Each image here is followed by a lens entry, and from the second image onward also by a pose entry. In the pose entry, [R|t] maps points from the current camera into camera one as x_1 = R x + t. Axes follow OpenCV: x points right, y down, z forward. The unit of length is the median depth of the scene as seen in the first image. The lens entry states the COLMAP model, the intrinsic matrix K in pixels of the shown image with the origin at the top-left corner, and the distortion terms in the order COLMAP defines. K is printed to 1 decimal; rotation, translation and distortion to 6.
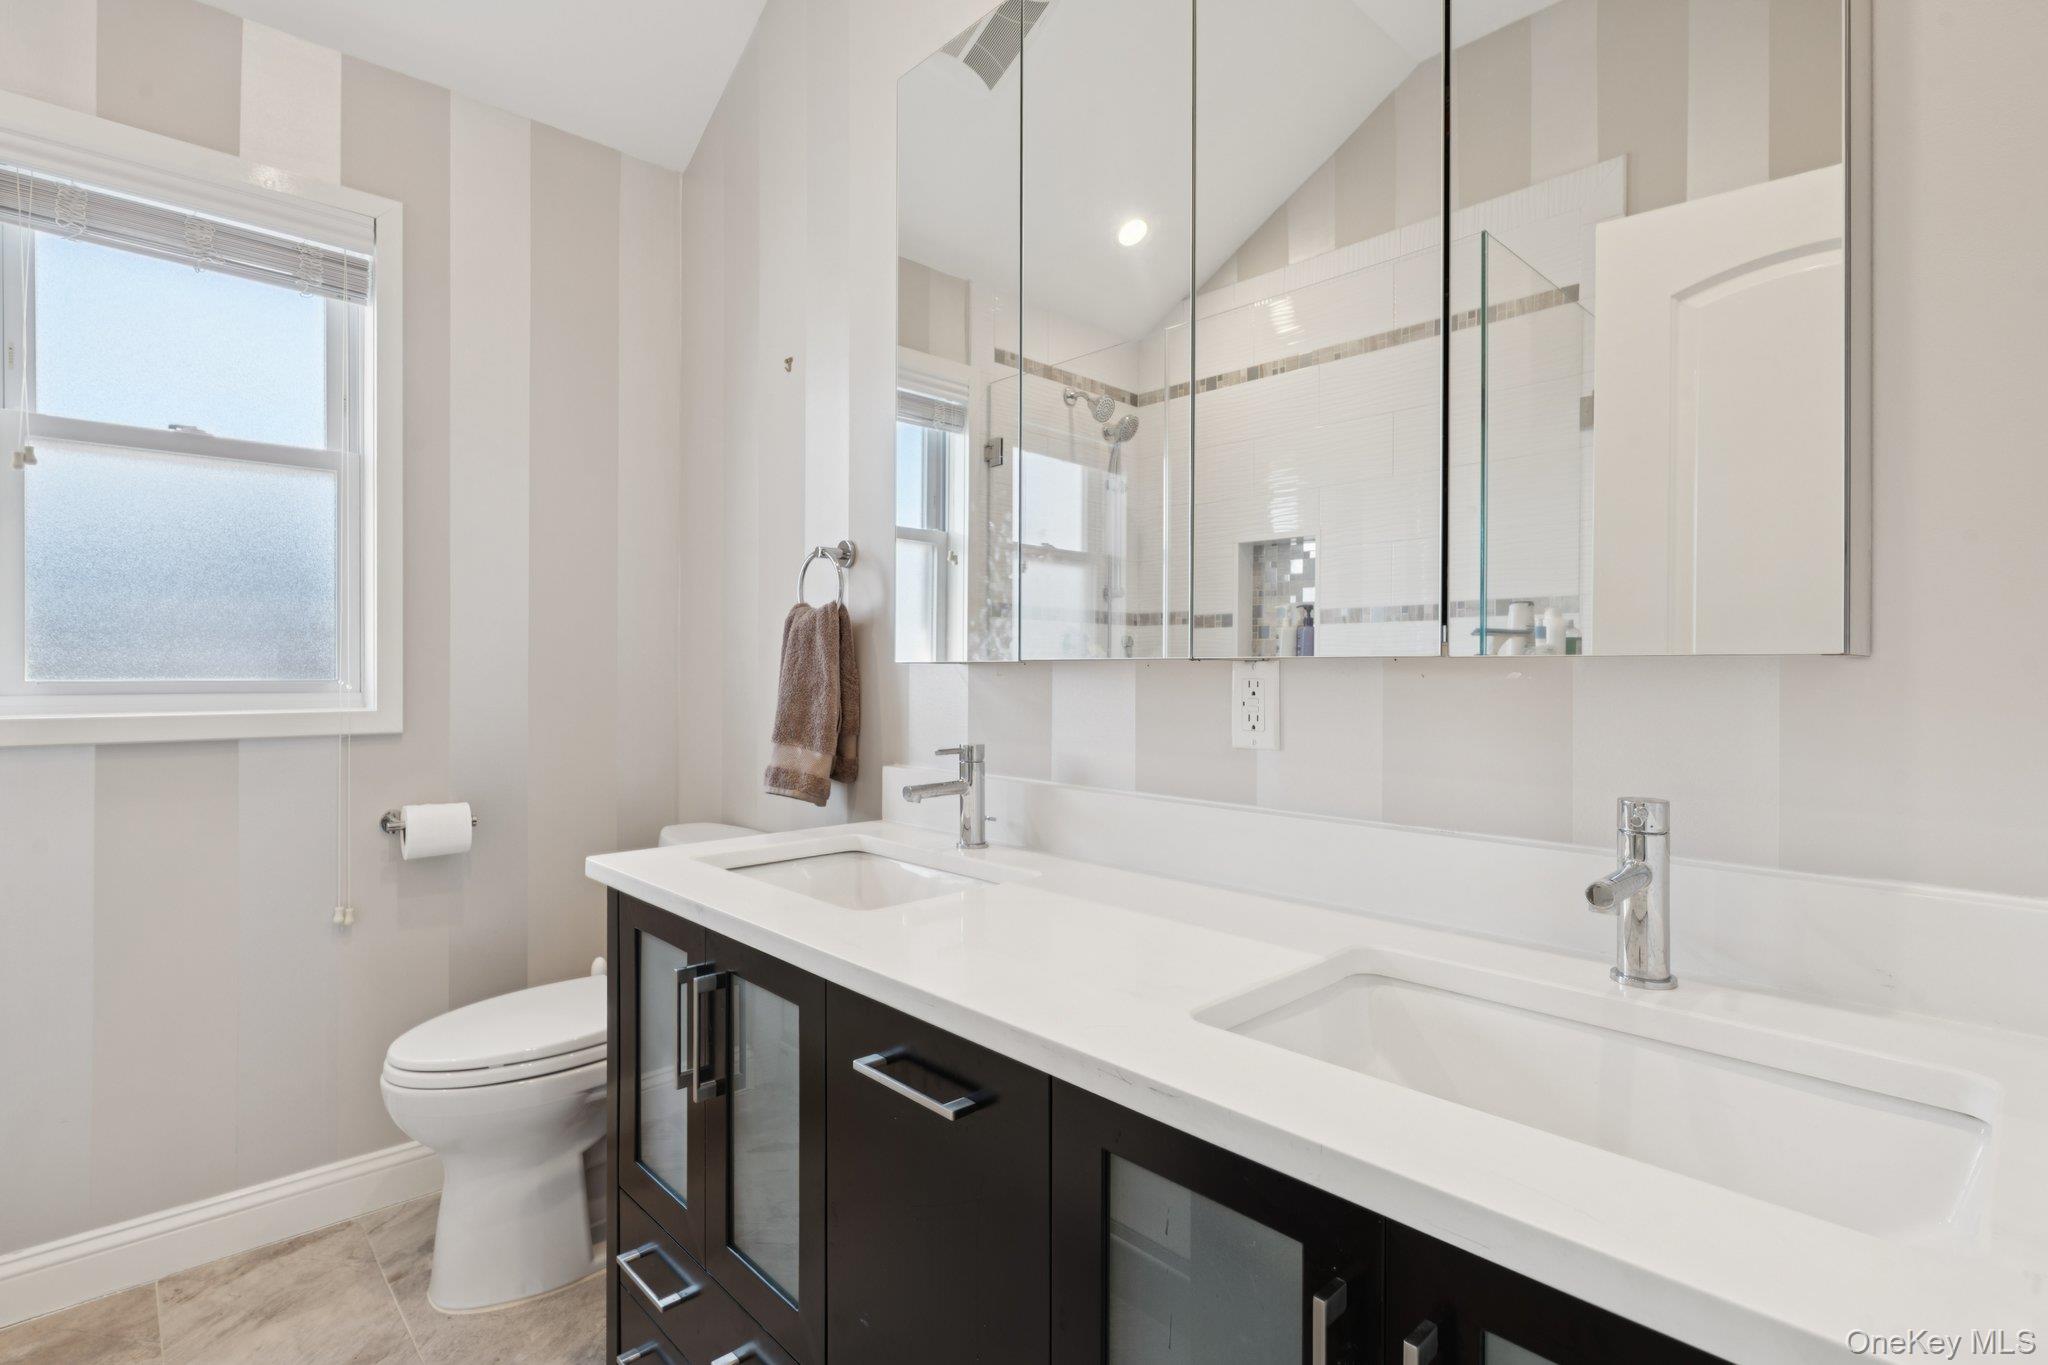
lens RADIAL K [[1003.4, 0, 1005.9], [0, 1003.4, 677.7], [0, 0, 1]] dist [0.001977, 0.001066]
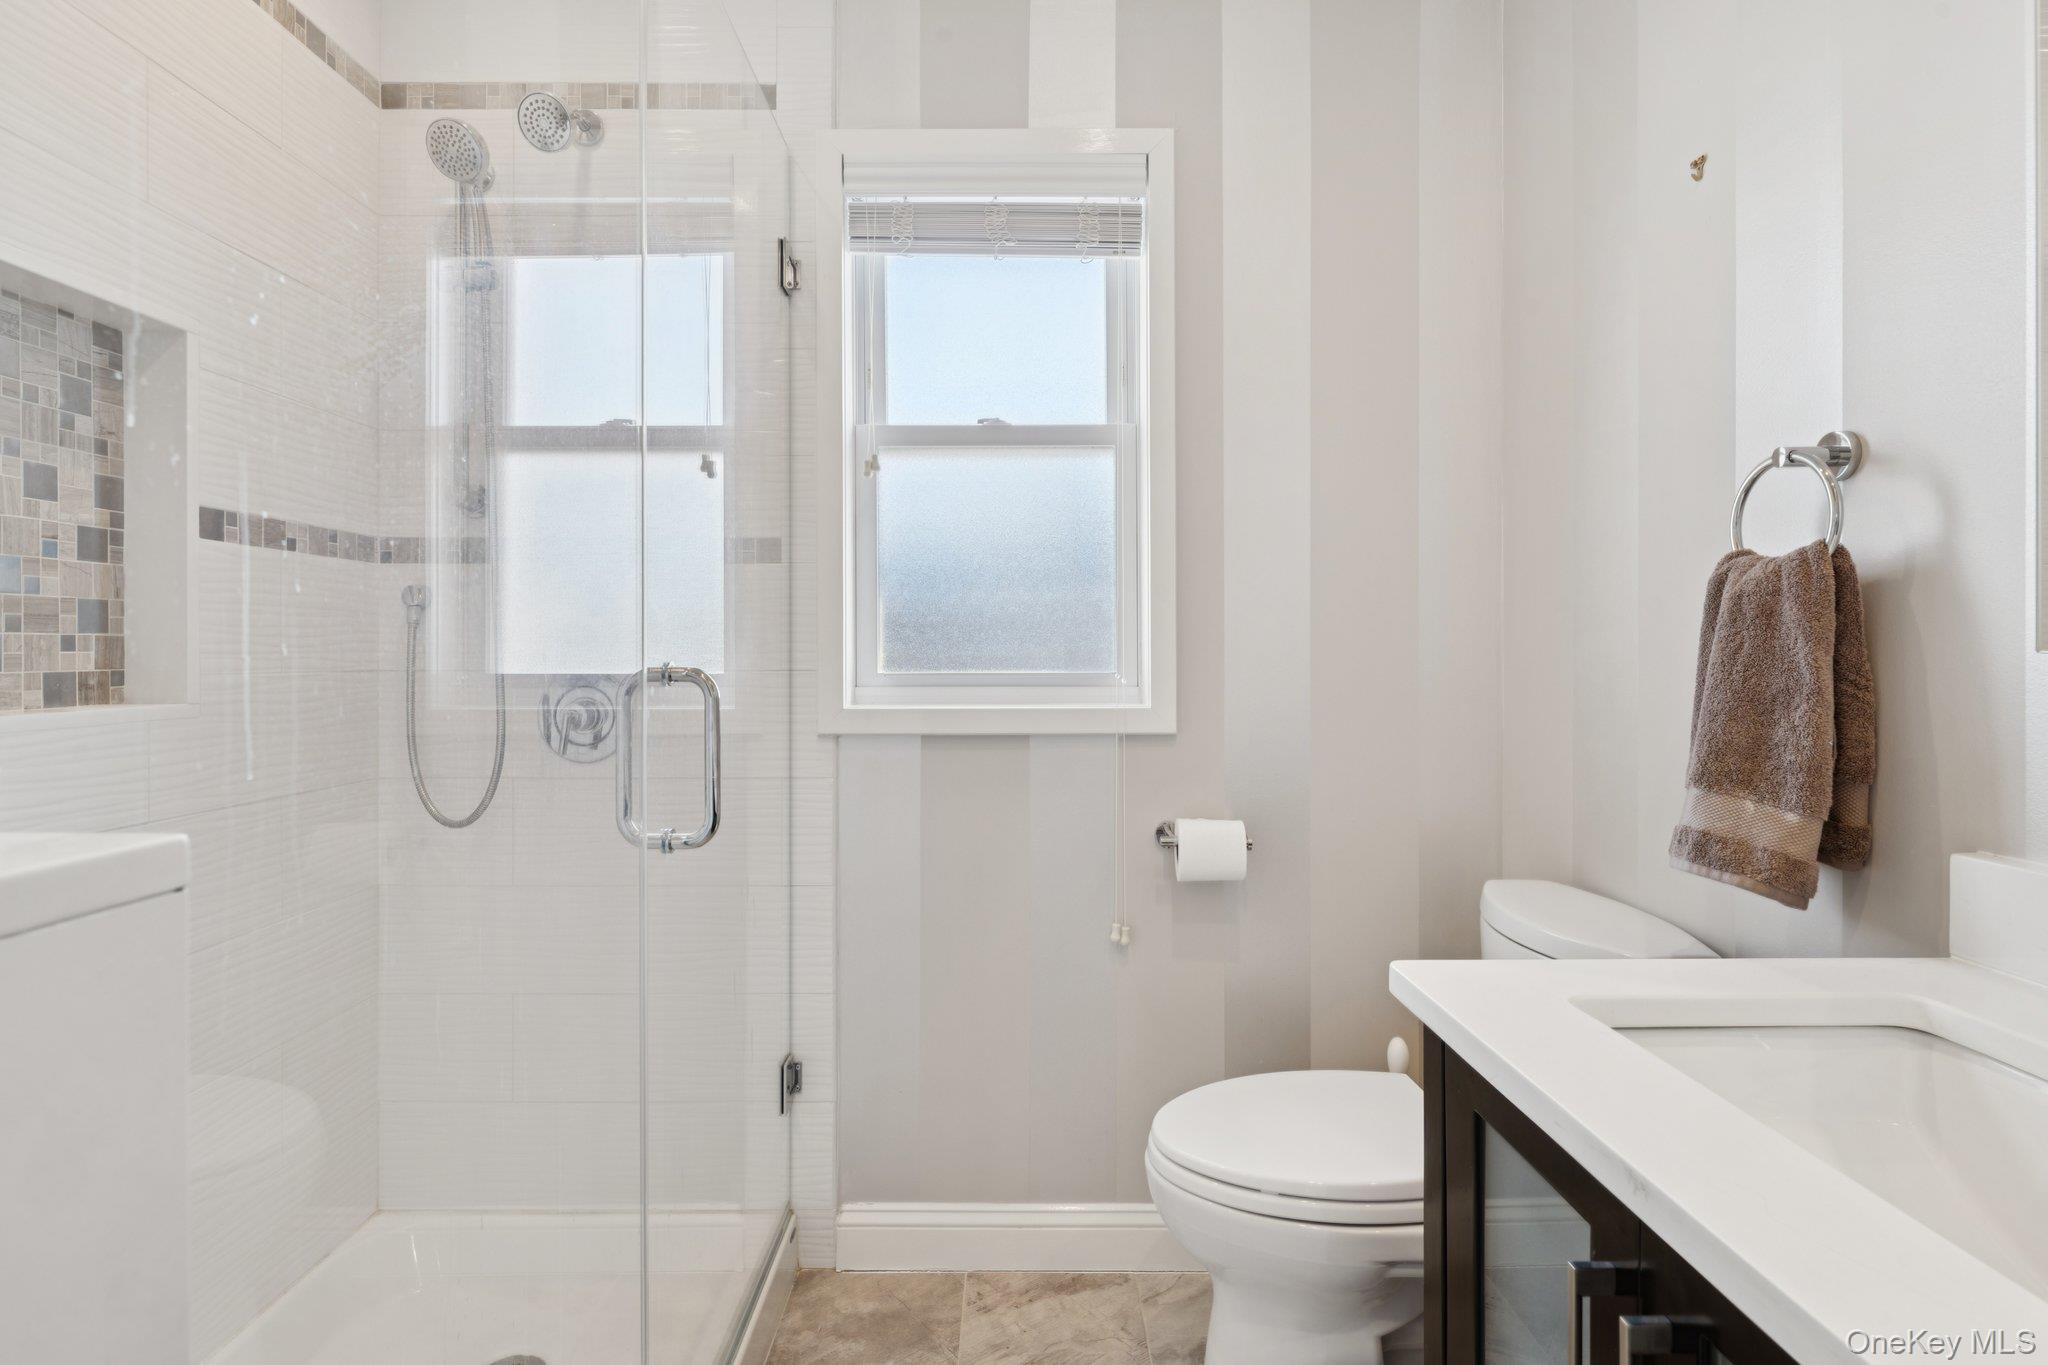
lens RADIAL K [[981.4, 0, 1053.0], [0, 981.4, 645.0], [0, 0, 1]] dist [-0.002020, -0.000411]
pose [[0.760257, -0.010076, -0.649545, -0.140474], [-0.000942, 0.999862, -0.016613, -0.008972], [0.649622, 0.013242, 0.760142, 0.310843]]
